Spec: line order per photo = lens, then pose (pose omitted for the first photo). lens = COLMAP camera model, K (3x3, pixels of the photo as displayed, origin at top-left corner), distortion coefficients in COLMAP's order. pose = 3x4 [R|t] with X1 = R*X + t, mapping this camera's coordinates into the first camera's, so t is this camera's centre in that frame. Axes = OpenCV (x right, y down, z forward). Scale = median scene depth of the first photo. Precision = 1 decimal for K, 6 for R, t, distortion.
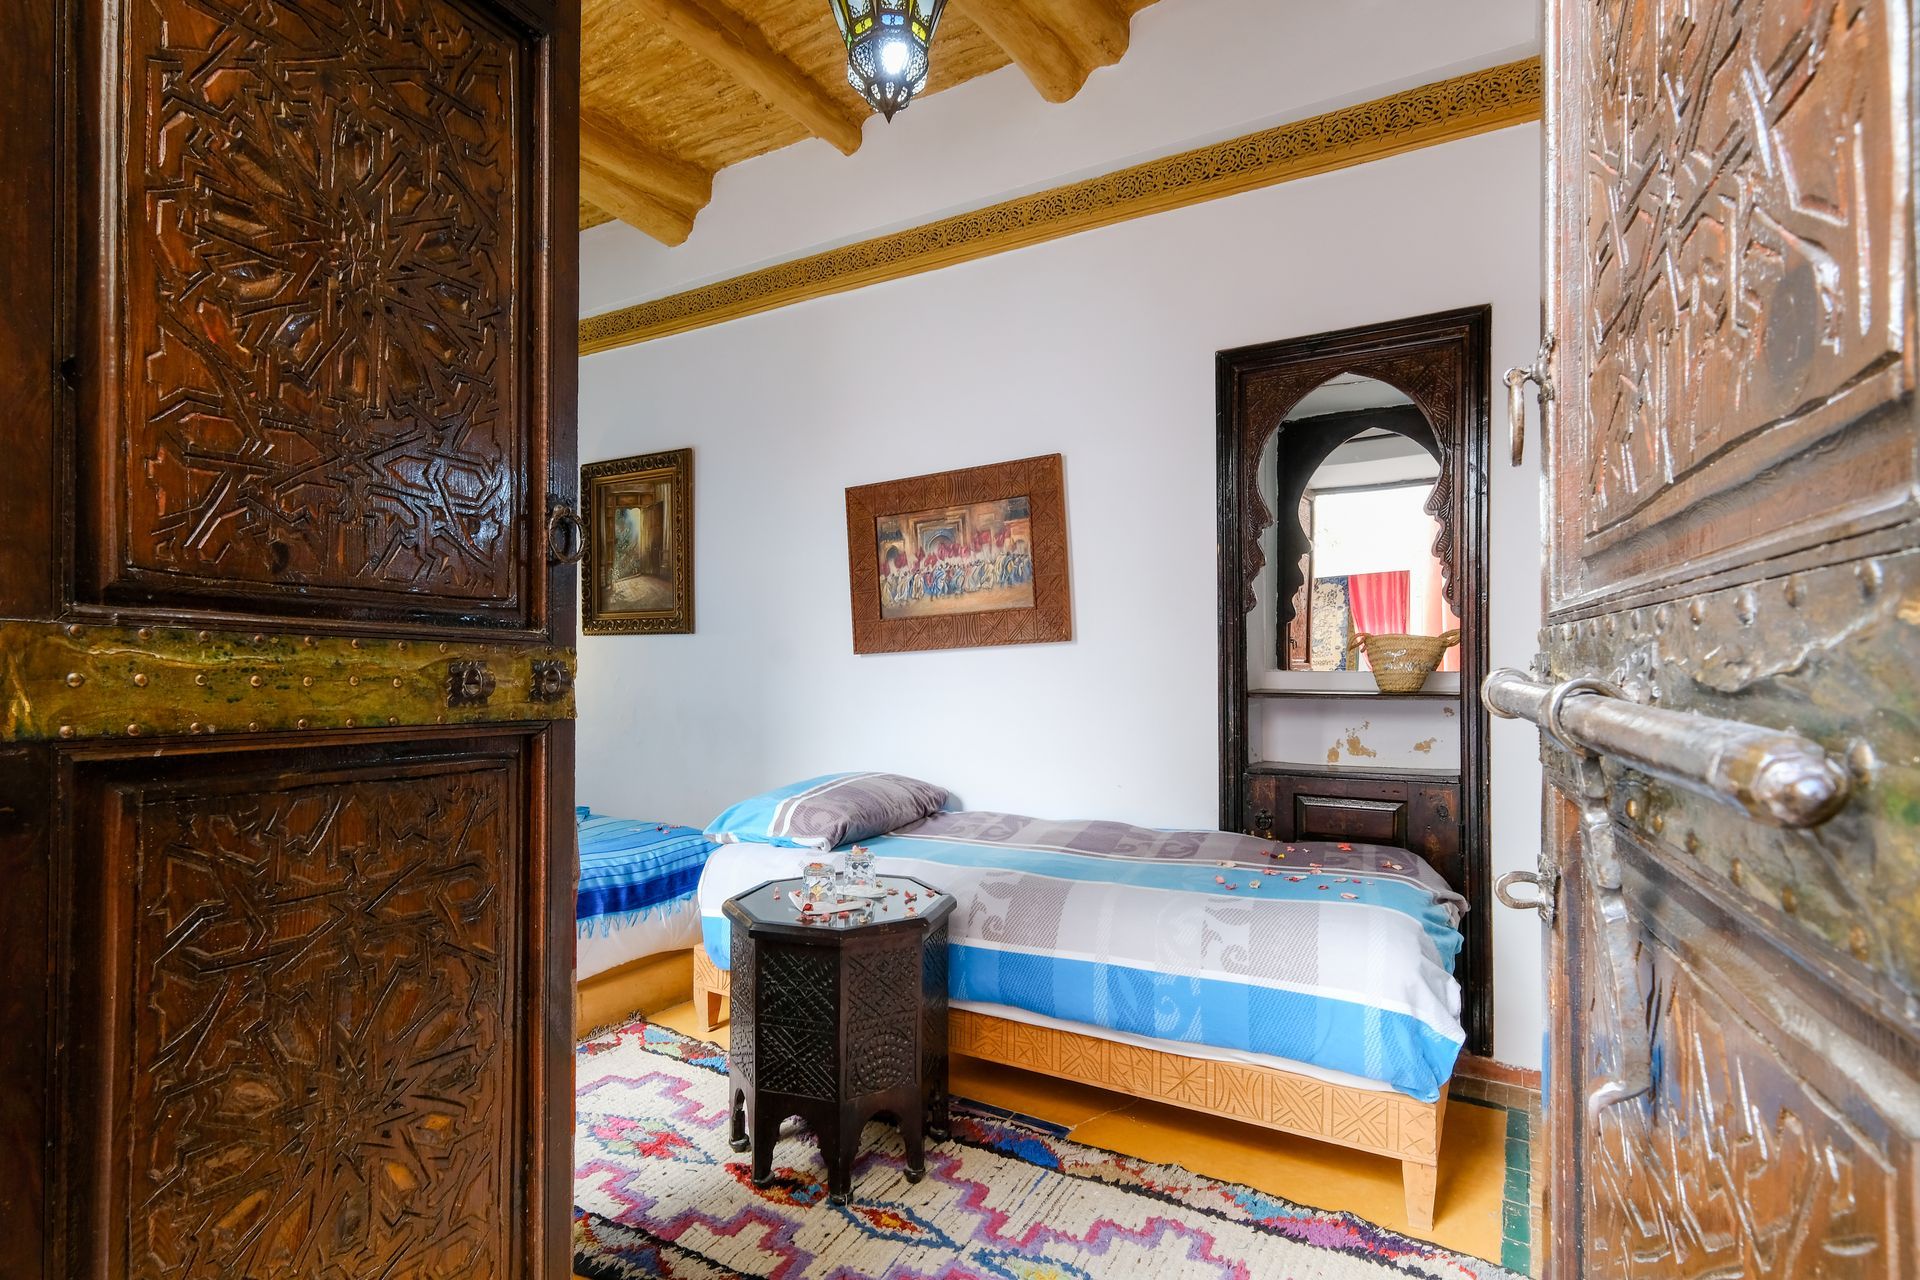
lens RADIAL K [[895.0, 0, 950.7], [0, 895.0, 680.8], [0, 0, 1]] dist [0.008913, -0.001907]
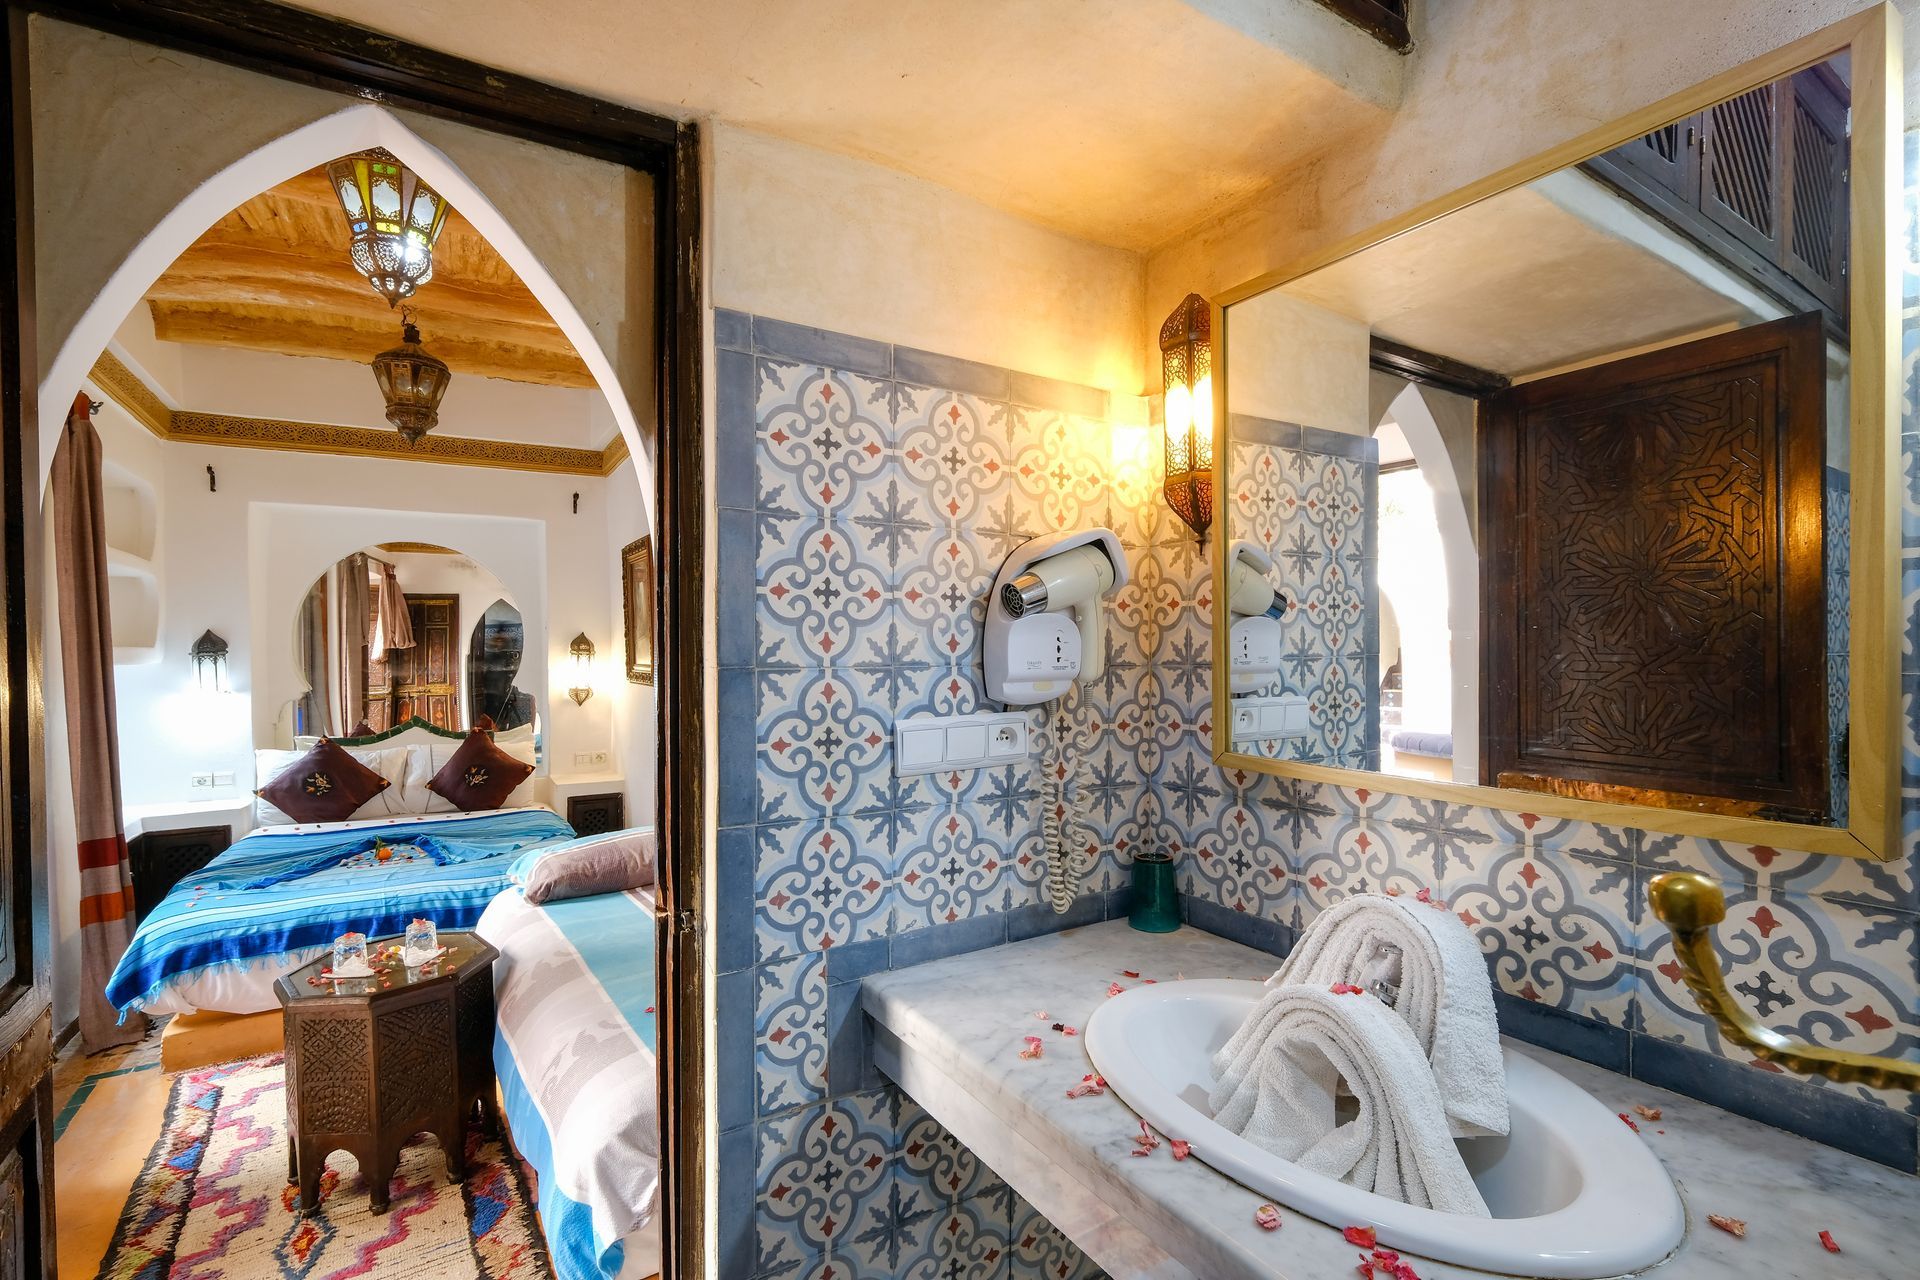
lens RADIAL K [[851.1, 0, 971.3], [0, 851.1, 651.7], [0, 0, 1]] dist [-0.001517, 0.000080]
pose [[0.889063, -0.006880, -0.457733, 0.853860], [0.004976, 0.999973, -0.005365, -0.129452], [0.457758, 0.002492, 0.889073, 0.255330]]
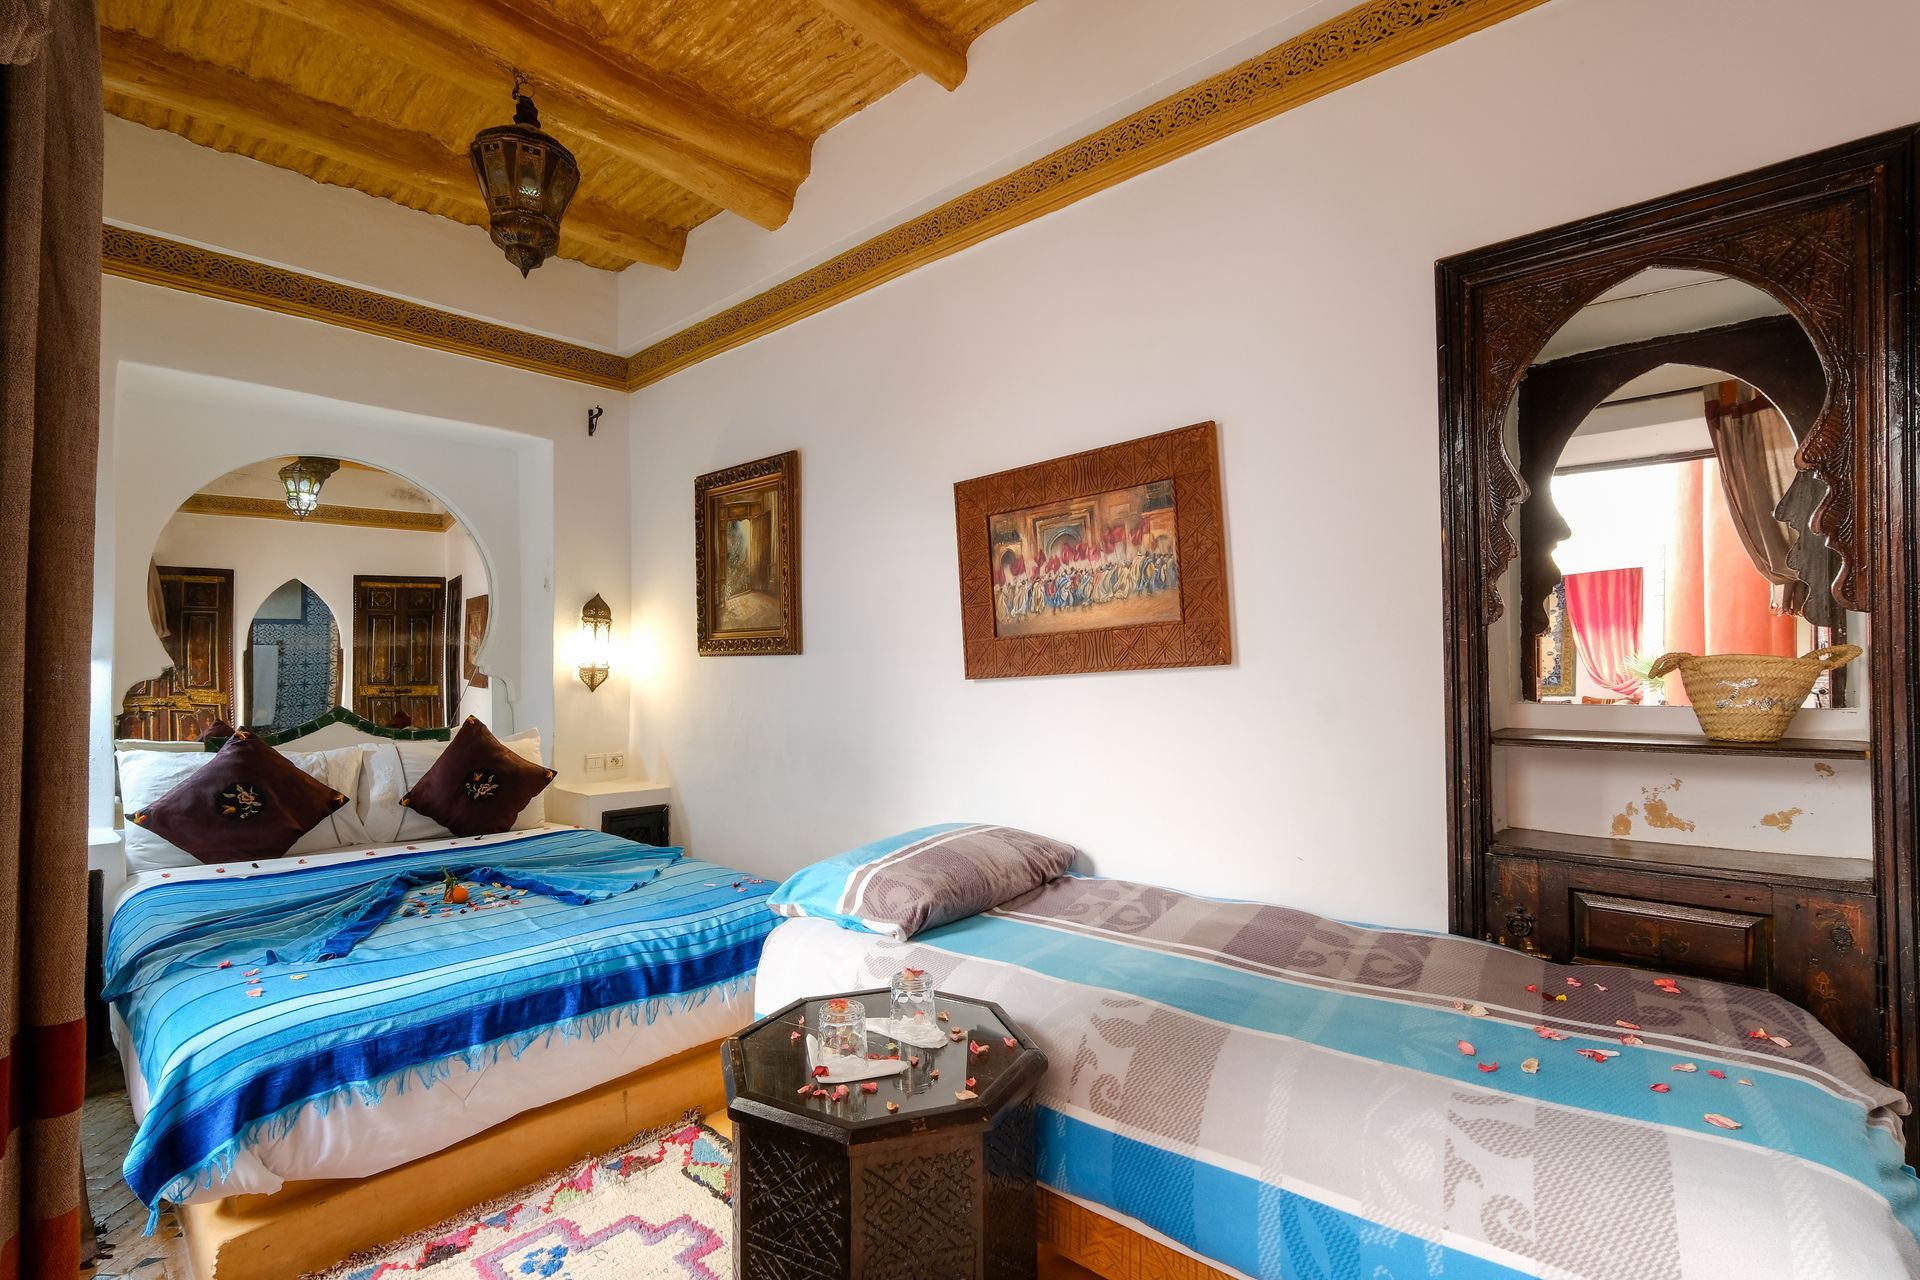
lens RADIAL K [[851.1, 0, 961.5], [0, 851.1, 667.8], [0, 0, 1]] dist [-0.001517, 0.000080]
pose [[0.981412, -0.006163, -0.191815, 0.052675], [0.002200, 0.999780, -0.020866, -0.029852], [0.191902, 0.020057, 0.981209, 0.267621]]
